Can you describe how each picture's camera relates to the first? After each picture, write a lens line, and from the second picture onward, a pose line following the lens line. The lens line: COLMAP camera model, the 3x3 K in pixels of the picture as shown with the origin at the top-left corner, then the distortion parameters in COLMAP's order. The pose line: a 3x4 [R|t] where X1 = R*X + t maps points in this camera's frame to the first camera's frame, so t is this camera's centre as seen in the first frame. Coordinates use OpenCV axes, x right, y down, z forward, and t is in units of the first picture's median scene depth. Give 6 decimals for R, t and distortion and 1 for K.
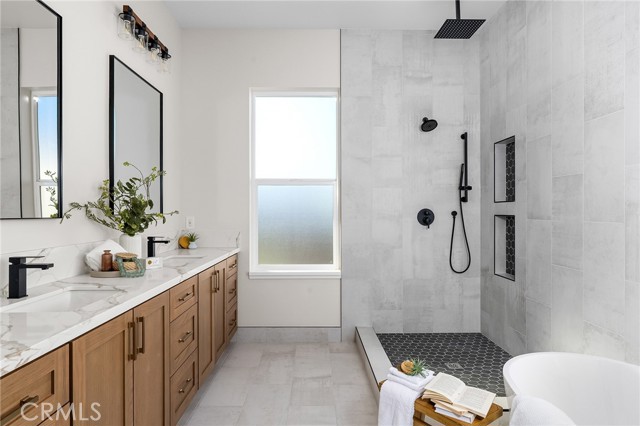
lens RADIAL K [[370.2, 0, 320.0], [0, 370.2, 213.0], [0, 0, 1]] dist [0.001009, 0.000475]
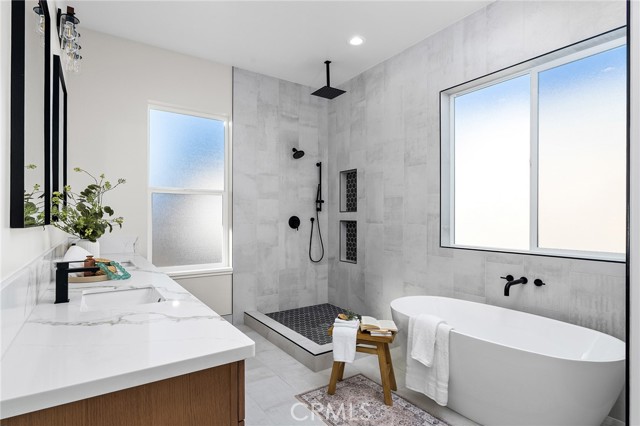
lens RADIAL K [[336.5, 0, 320.3], [0, 336.5, 218.4], [0, 0, 1]] dist [0.000222, 0.000006]
pose [[0.836740, 0.001975, 0.547597, -0.305419], [-0.001027, 0.999997, -0.002037, -0.000487], [-0.547599, 0.001142, 0.836740, -0.070966]]
